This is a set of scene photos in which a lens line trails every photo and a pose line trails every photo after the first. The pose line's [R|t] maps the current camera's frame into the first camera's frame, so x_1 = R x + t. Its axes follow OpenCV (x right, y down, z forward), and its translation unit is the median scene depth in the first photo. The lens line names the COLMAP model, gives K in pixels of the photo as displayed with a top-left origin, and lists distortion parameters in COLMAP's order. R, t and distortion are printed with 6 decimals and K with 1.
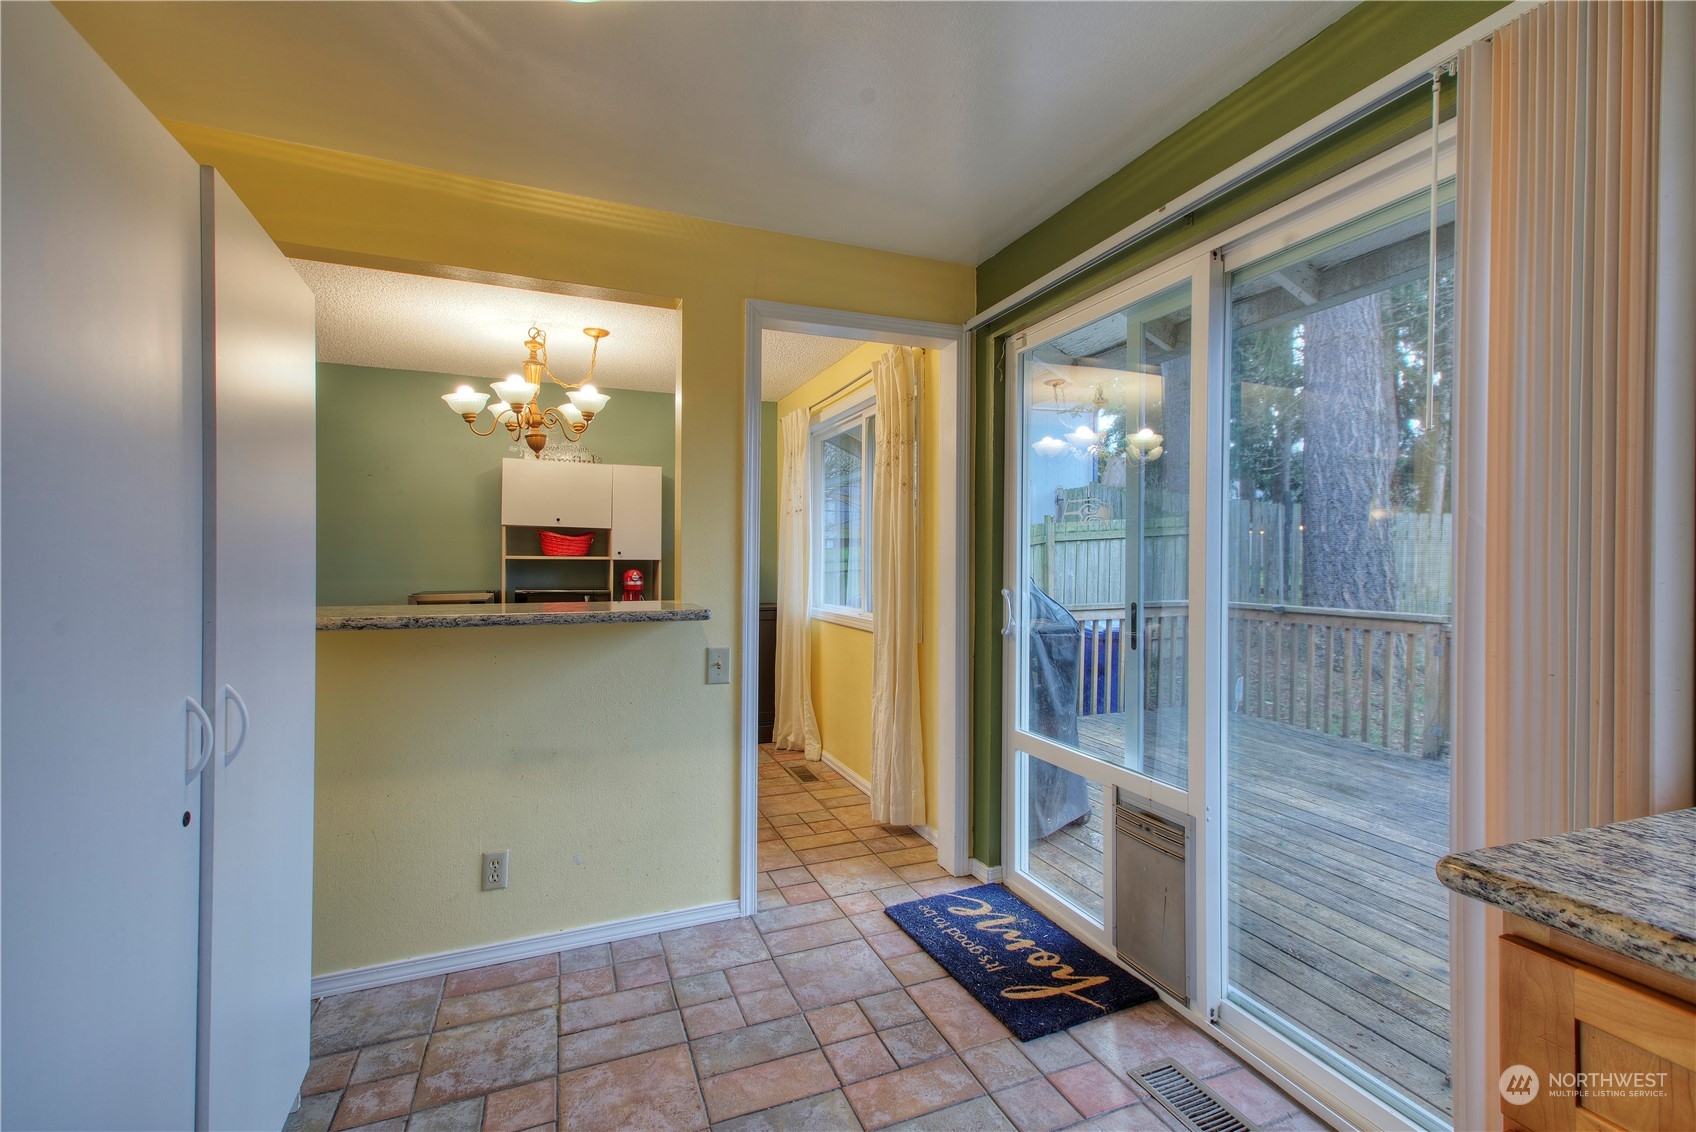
lens RADIAL K [[770.7, 0, 854.4], [0, 770.7, 559.6], [0, 0, 1]] dist [0.018373, 0.000046]
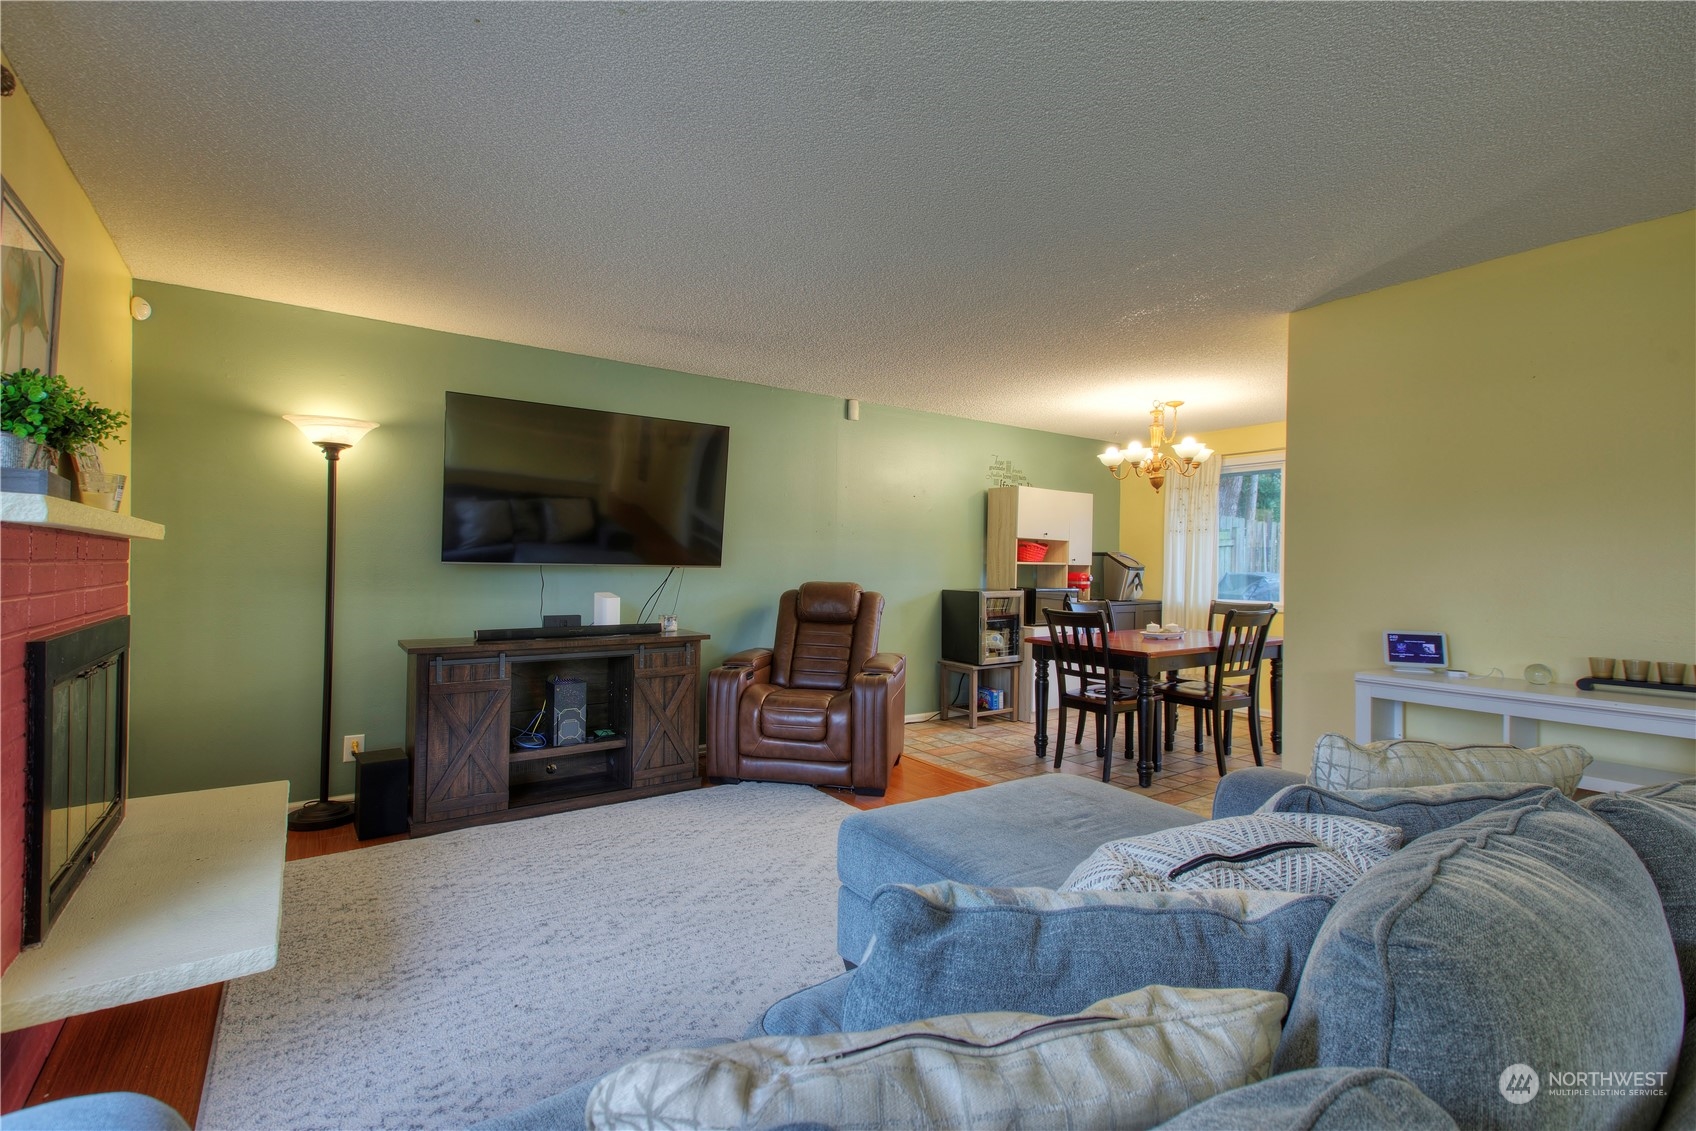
lens RADIAL K [[764.2, 0, 852.6], [0, 764.2, 570.7], [0, 0, 1]] dist [0.014002, -0.000092]
pose [[0.968406, 0.003400, 0.249355, -0.681588], [-0.006248, 0.999924, 0.010631, -0.001118], [-0.249300, -0.011853, 0.968354, -0.110204]]
